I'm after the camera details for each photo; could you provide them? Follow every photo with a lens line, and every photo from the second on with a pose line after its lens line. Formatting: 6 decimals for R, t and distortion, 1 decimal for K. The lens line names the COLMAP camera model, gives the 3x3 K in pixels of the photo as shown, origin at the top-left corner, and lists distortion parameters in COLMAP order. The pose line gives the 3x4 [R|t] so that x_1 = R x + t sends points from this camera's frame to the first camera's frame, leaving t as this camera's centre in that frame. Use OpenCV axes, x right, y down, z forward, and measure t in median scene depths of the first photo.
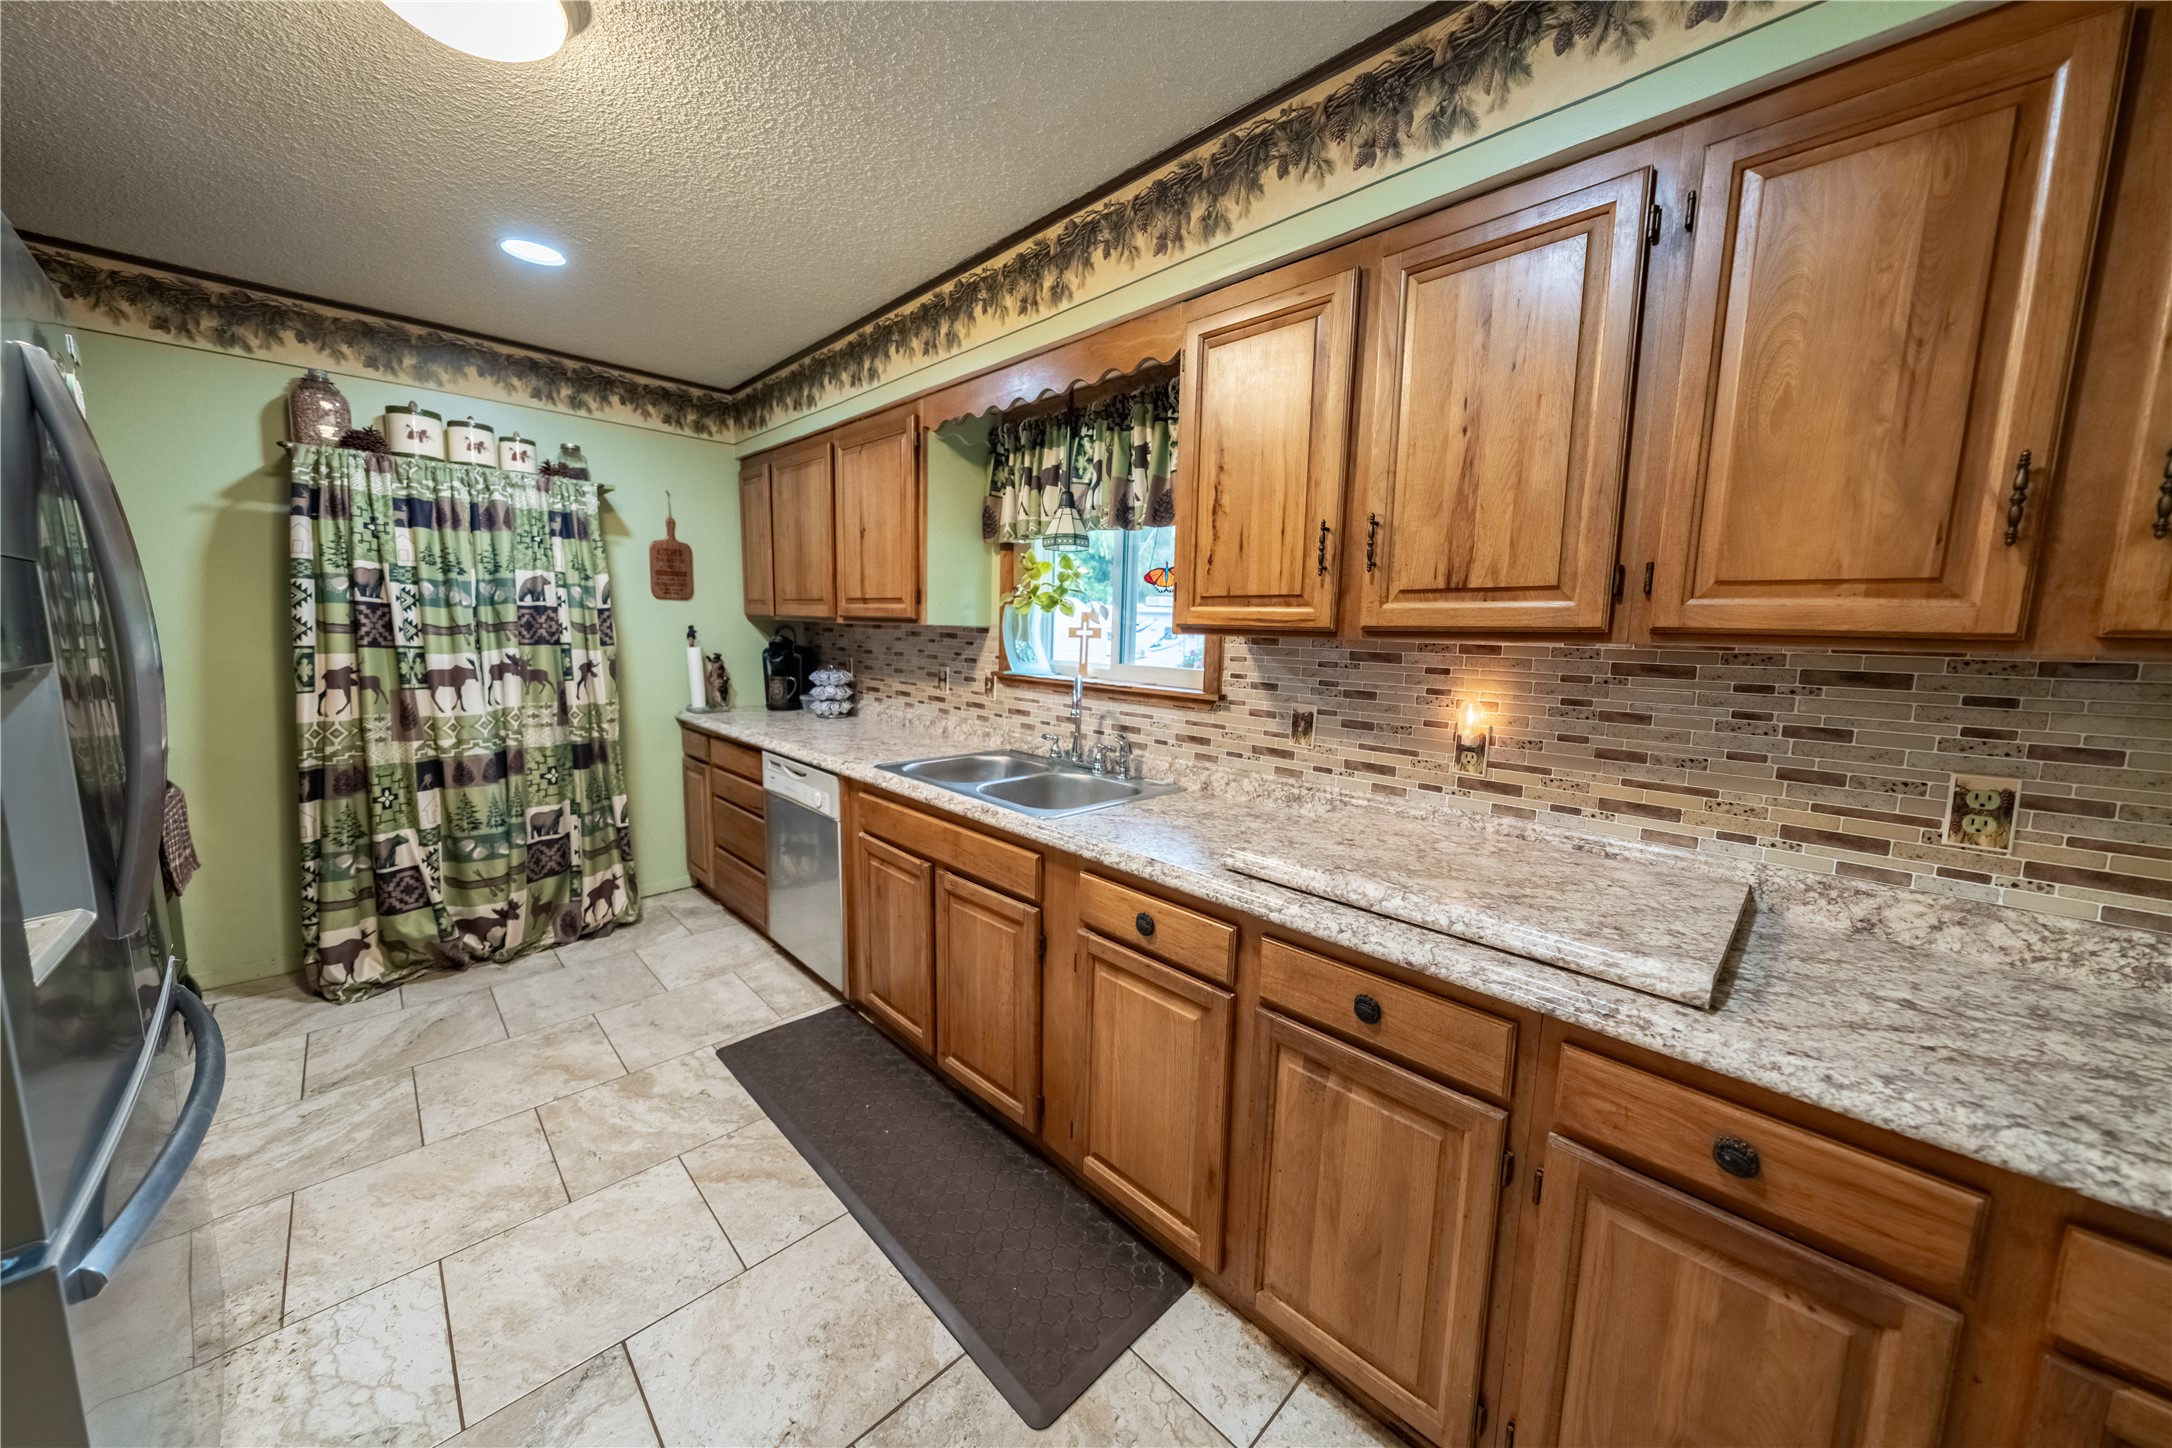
lens RADIAL K [[735.6, 0, 1155.1], [0, 735.6, 722.5], [0, 0, 1]] dist [-0.048670, 0.000059]
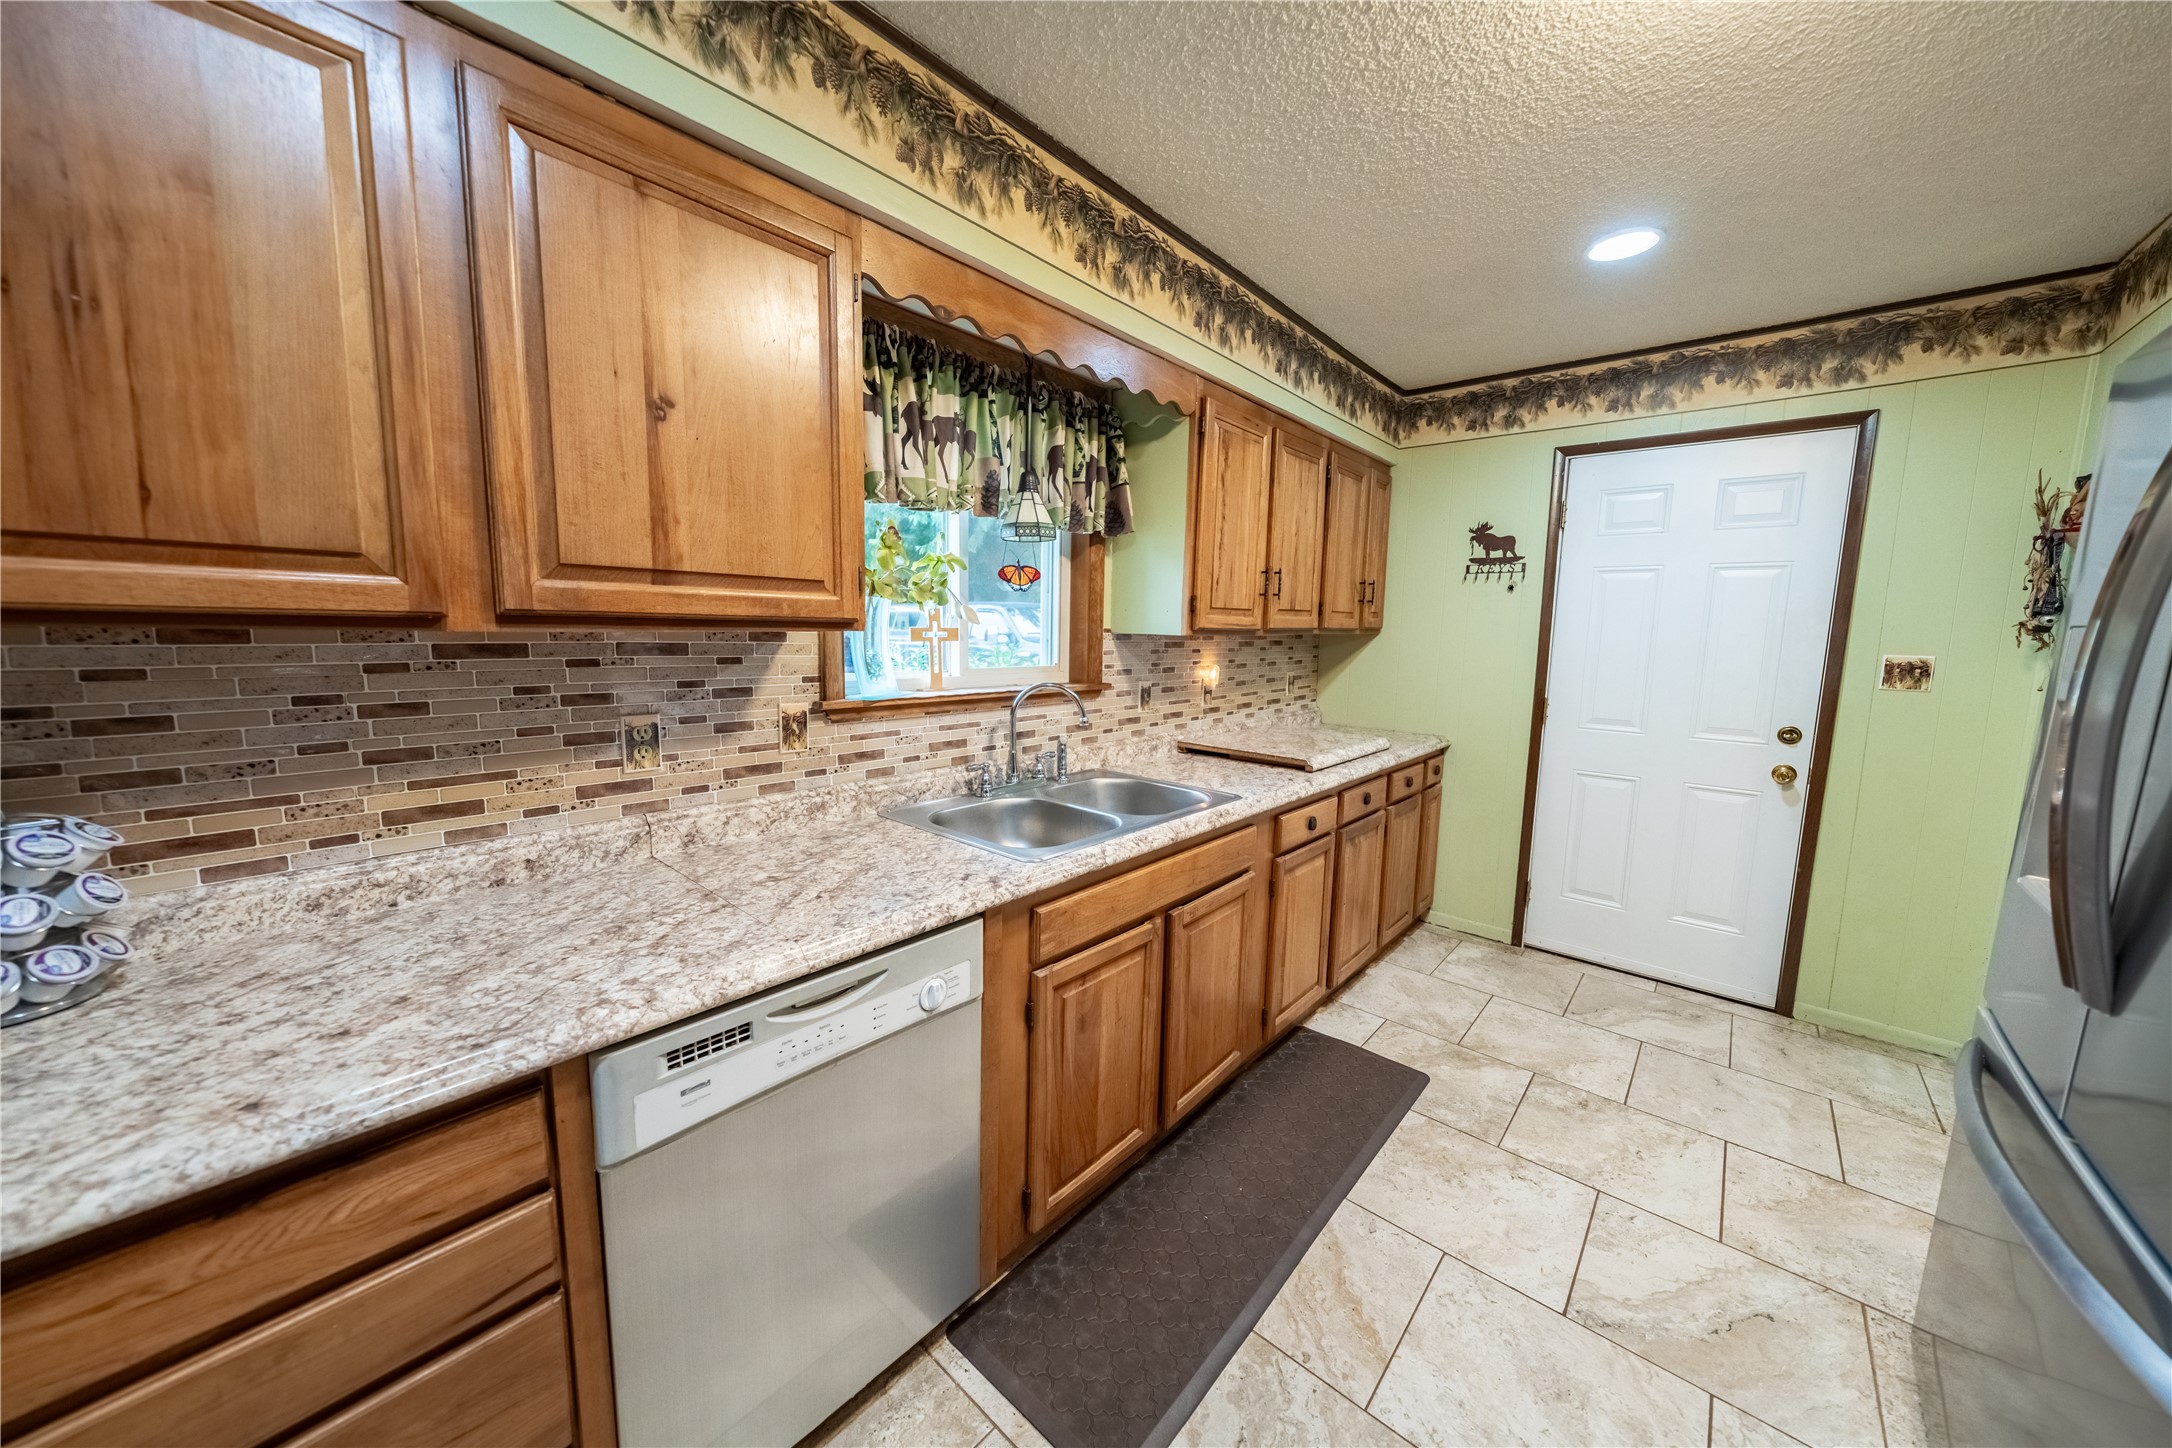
lens RADIAL K [[749.7, 0, 1086.0], [0, 749.7, 724.0], [0, 0, 1]] dist [-0.000468, -0.000086]
pose [[-0.017527, -0.151293, 0.988334, -0.842818], [0.114633, 0.981663, 0.152305, -0.121379], [-0.993253, 0.115966, 0.000138, 0.779238]]
